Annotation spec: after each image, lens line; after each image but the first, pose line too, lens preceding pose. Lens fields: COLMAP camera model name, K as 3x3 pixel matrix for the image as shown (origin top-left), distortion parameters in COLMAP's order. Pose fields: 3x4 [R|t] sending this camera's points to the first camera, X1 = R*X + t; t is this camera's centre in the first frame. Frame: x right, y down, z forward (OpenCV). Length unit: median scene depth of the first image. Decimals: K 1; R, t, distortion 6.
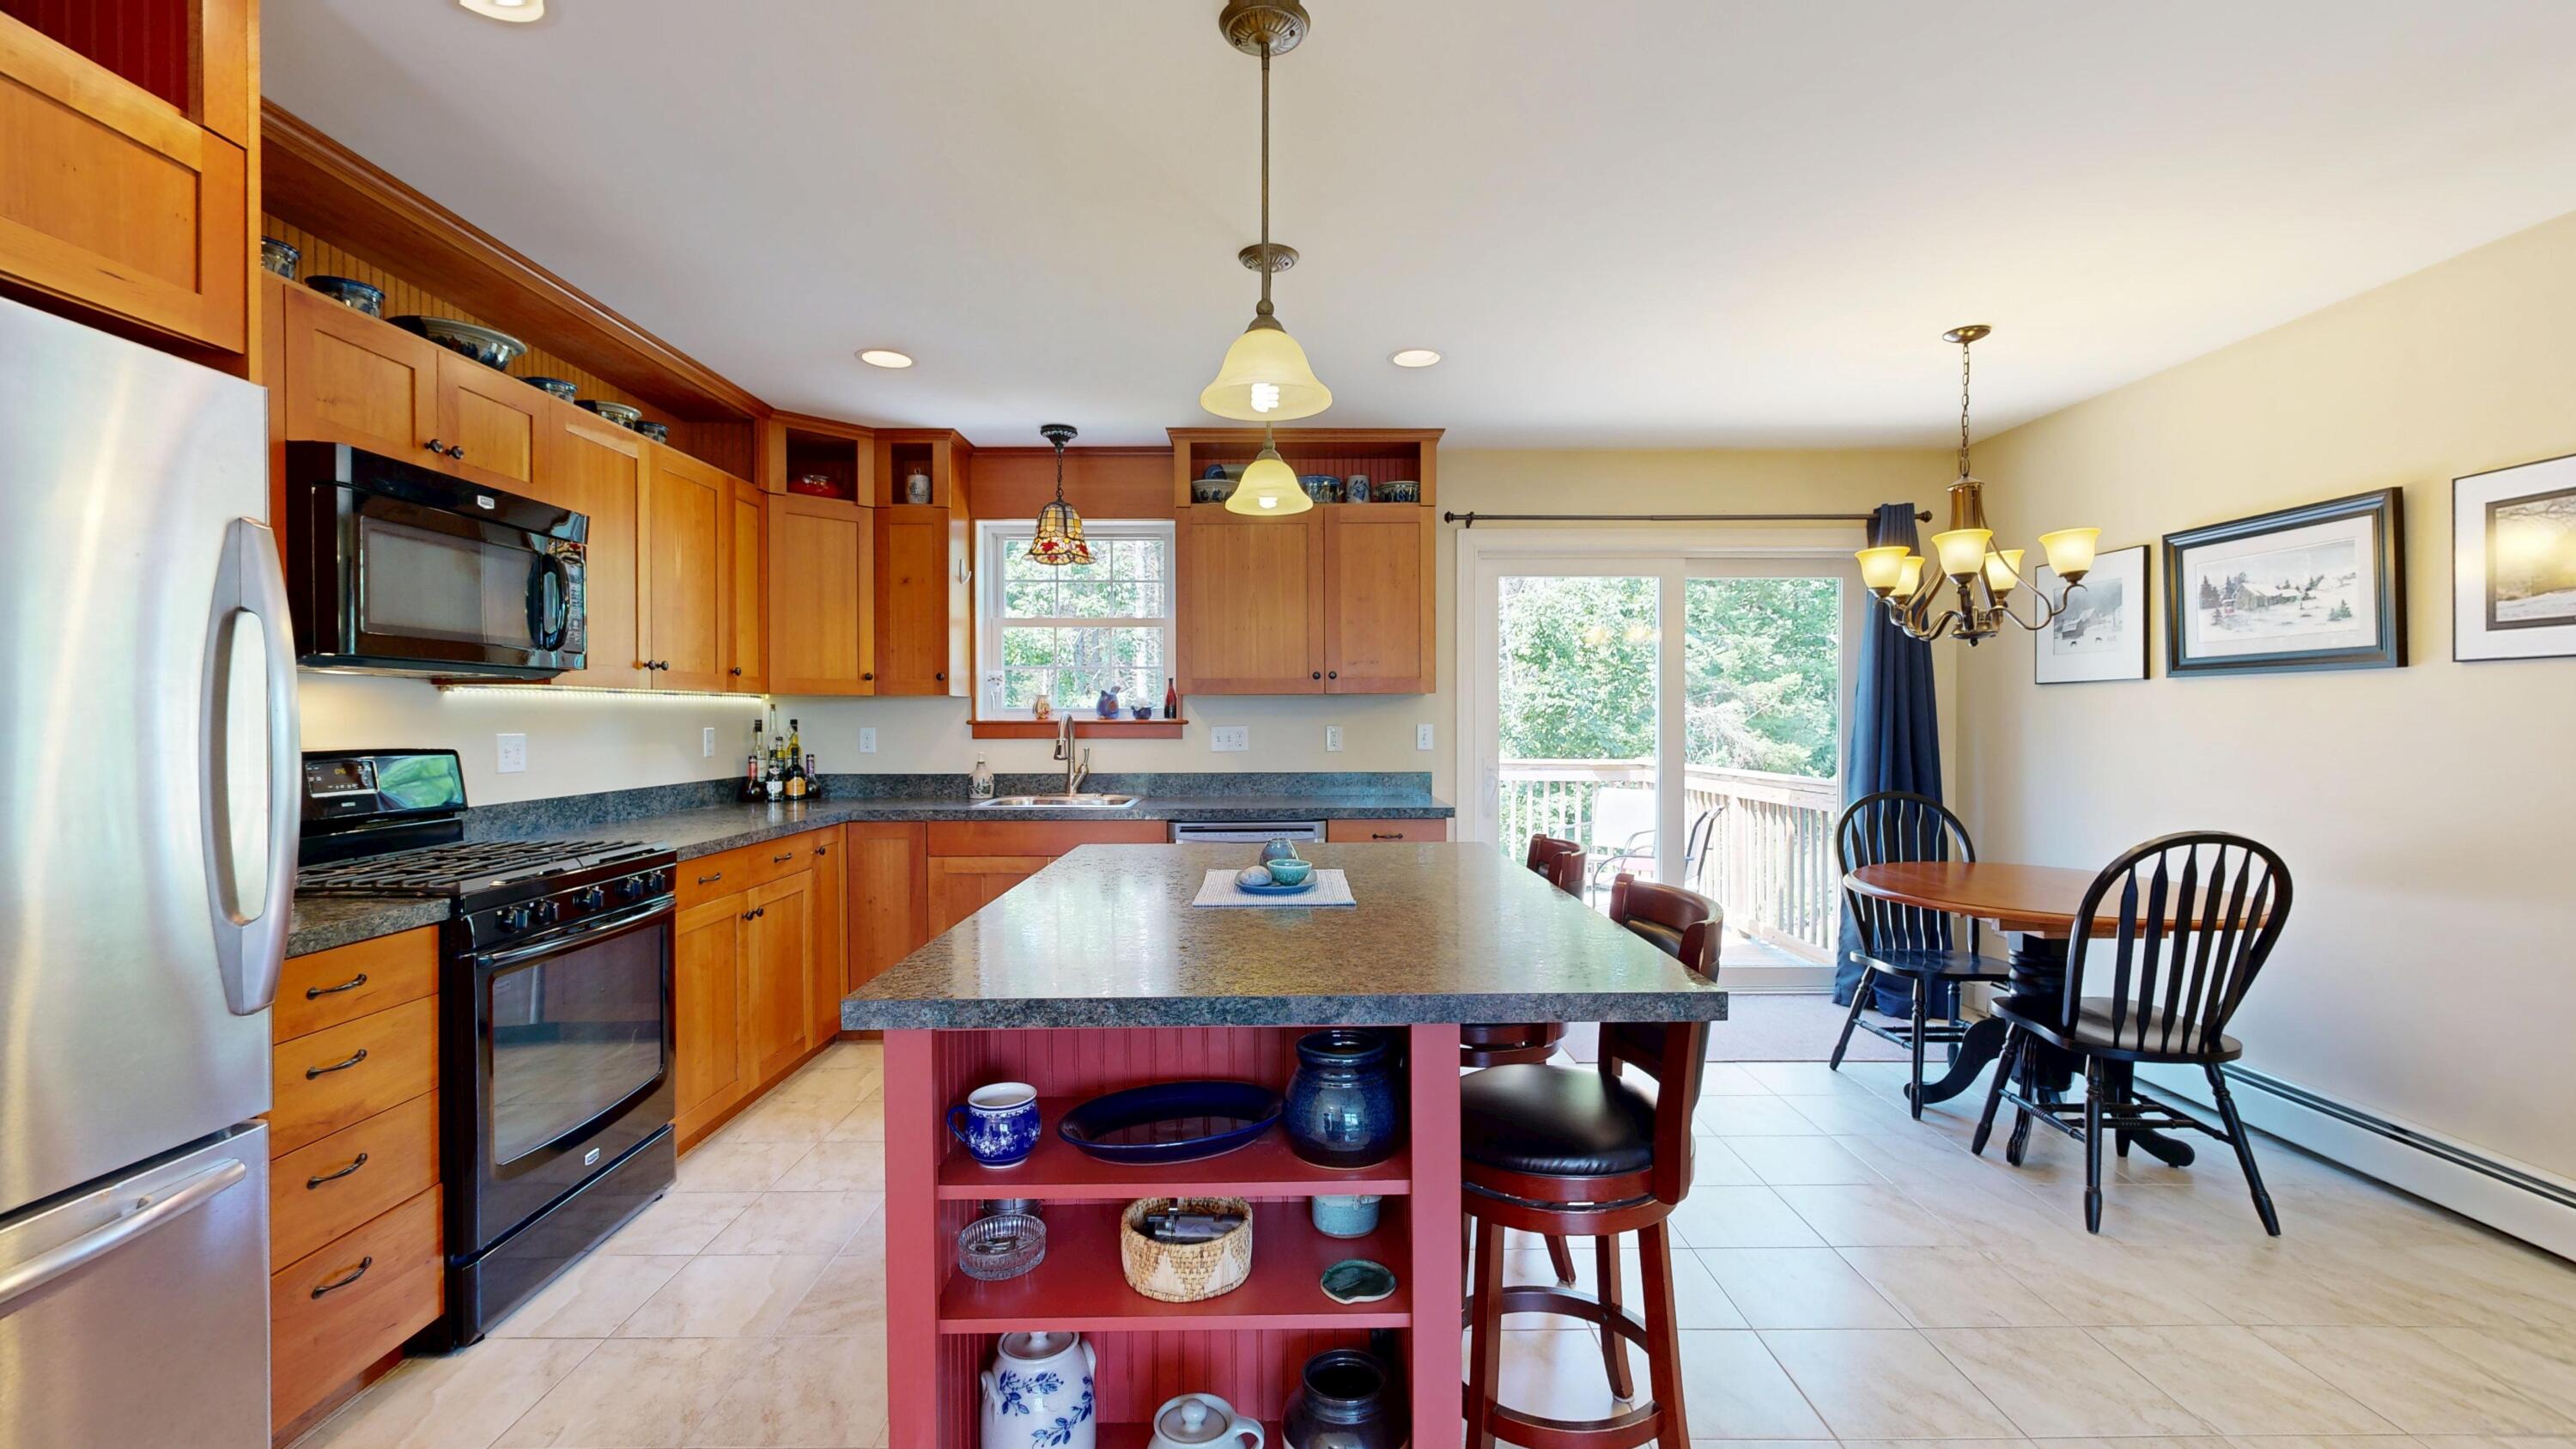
lens RADIAL K [[1071.4, 0, 1288.9], [0, 1071.4, 728.2], [0, 0, 1]] dist [0.000725, 0.000002]
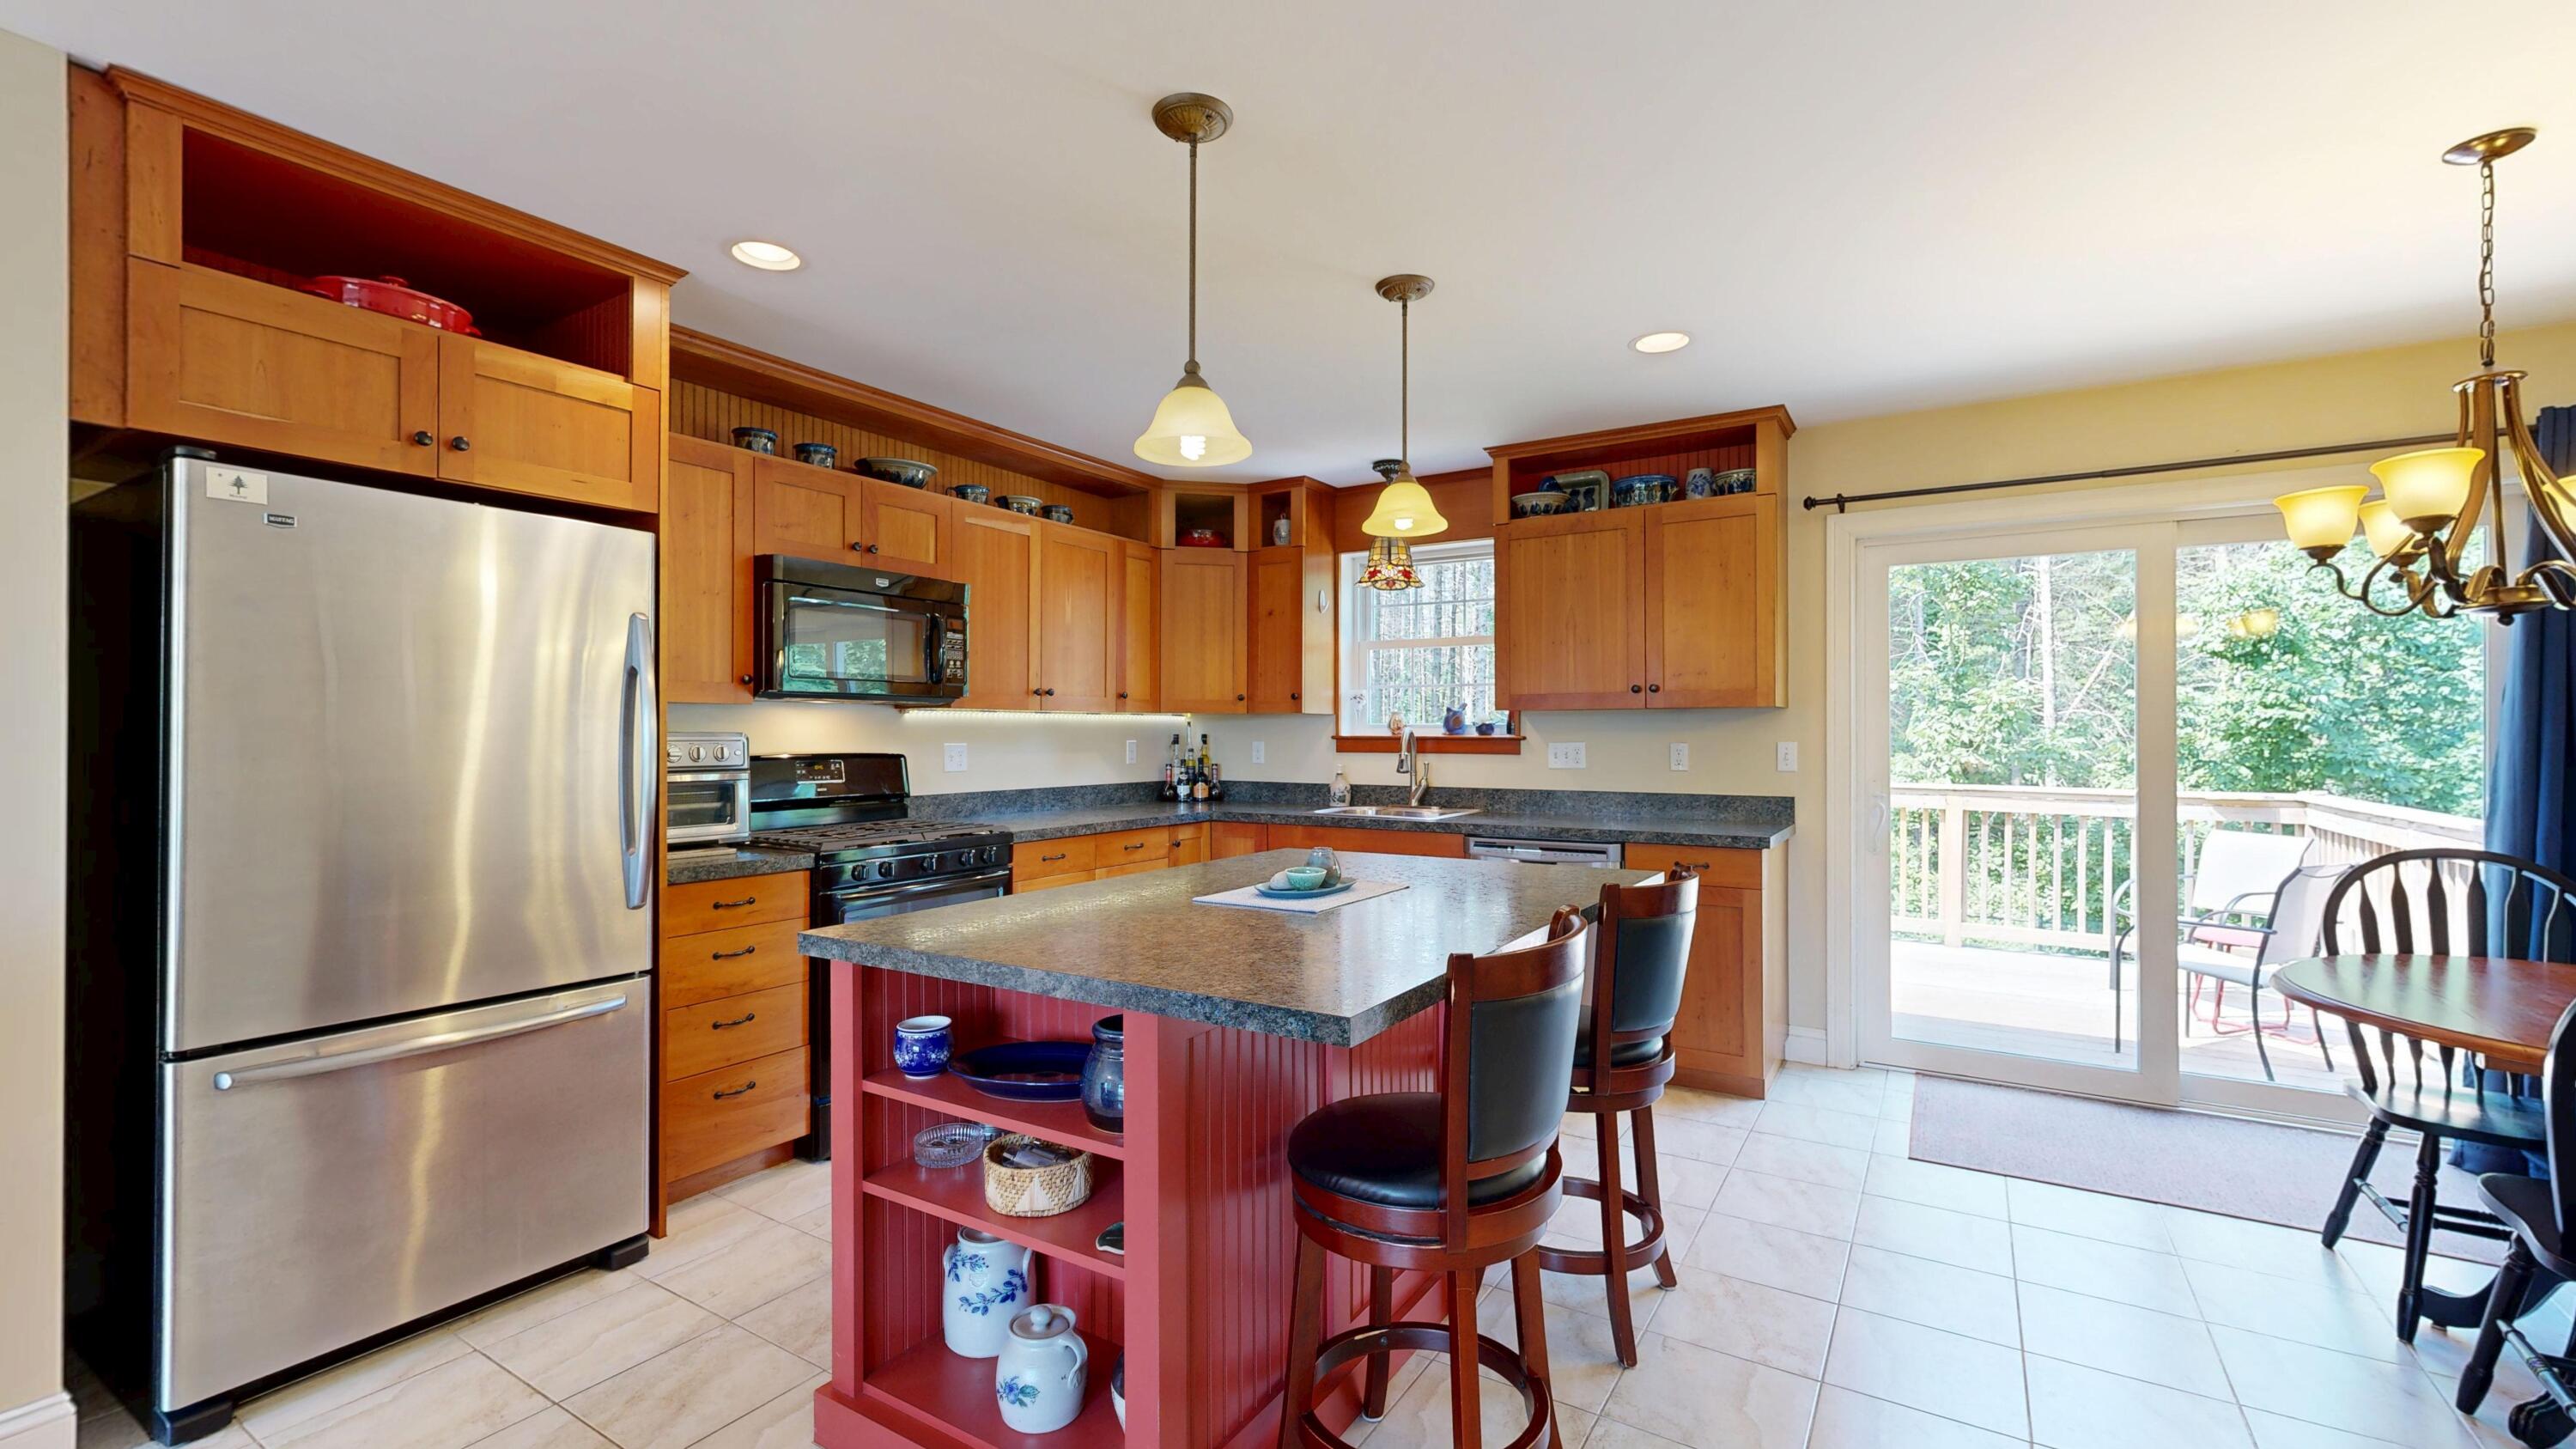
lens RADIAL K [[1071.4, 0, 1288.9], [0, 1071.4, 728.2], [0, 0, 1]] dist [0.000725, 0.000002]
pose [[0.843368, 0.000266, -0.537336, 0.282247], [-0.008052, 0.999894, -0.012143, -0.001127], [0.537275, 0.014568, 0.843281, 0.048378]]
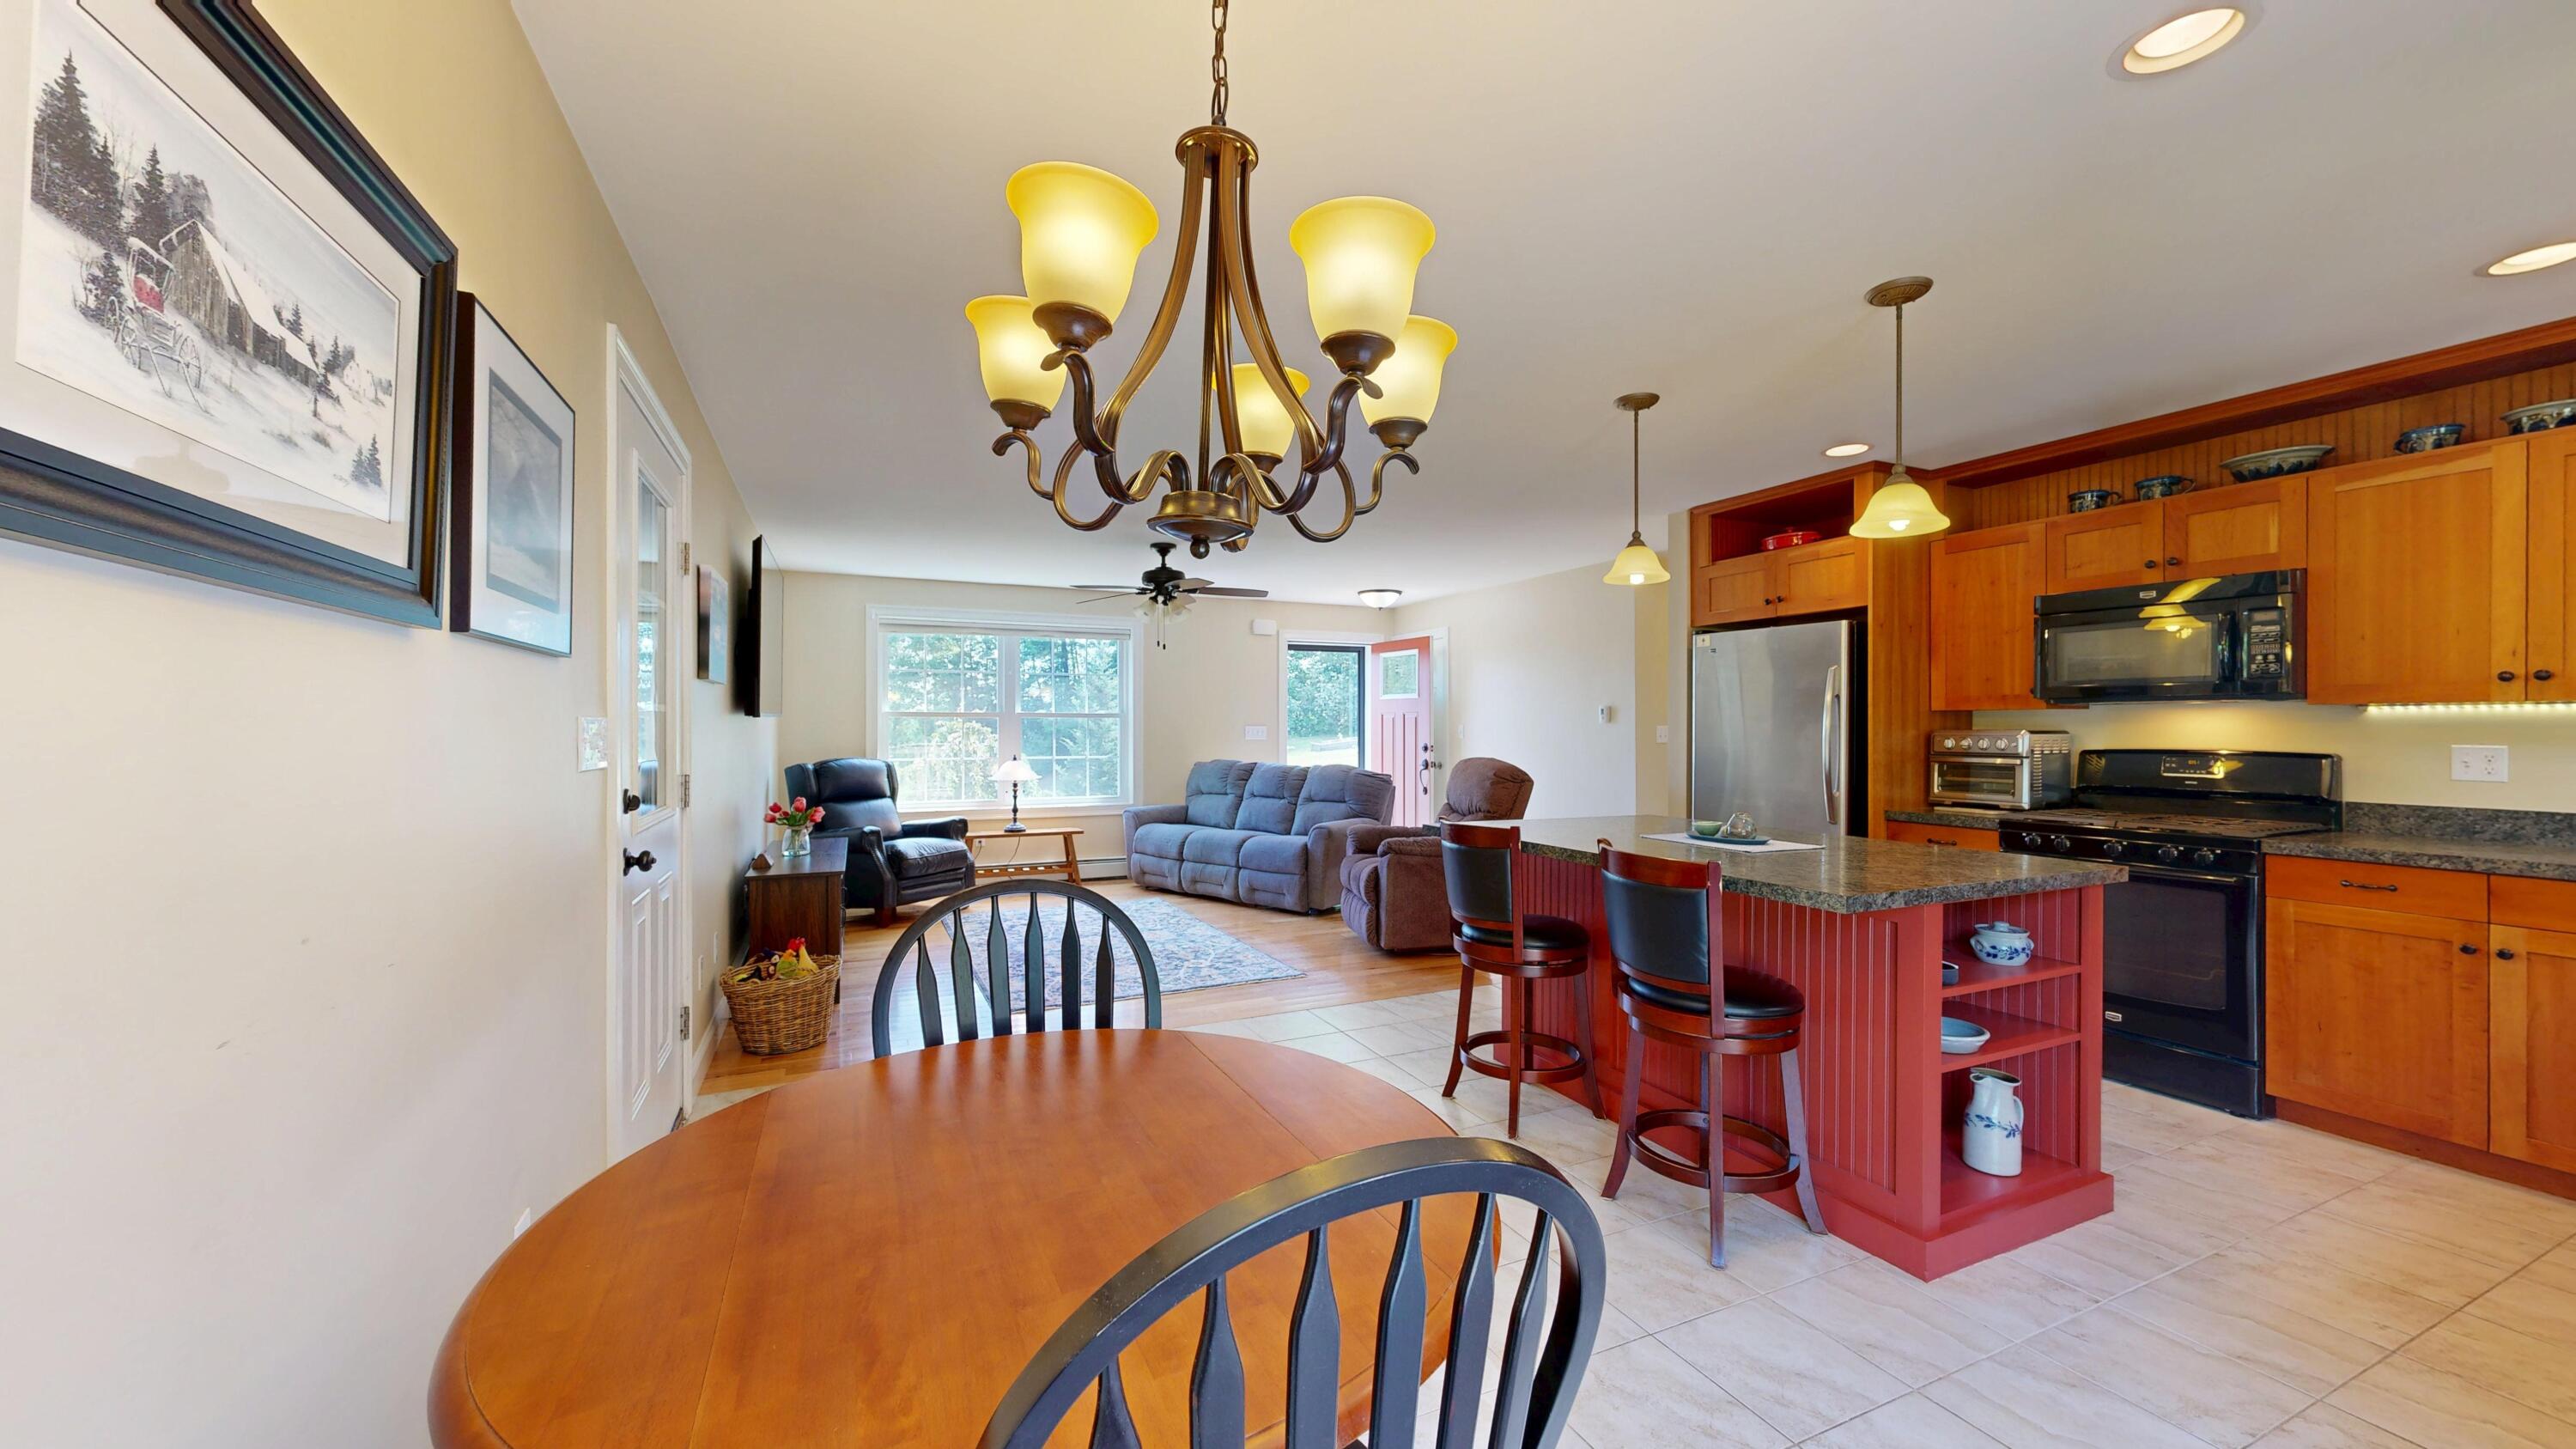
lens RADIAL K [[946.8, 0, 1288.1], [0, 946.8, 729.1], [0, 0, 1]] dist [0.001872, -0.000157]
pose [[-0.911741, 0.000876, -0.410766, 0.578841], [-0.004598, 0.999913, 0.012338, -0.013588], [0.410741, 0.013137, -0.911658, 1.025582]]
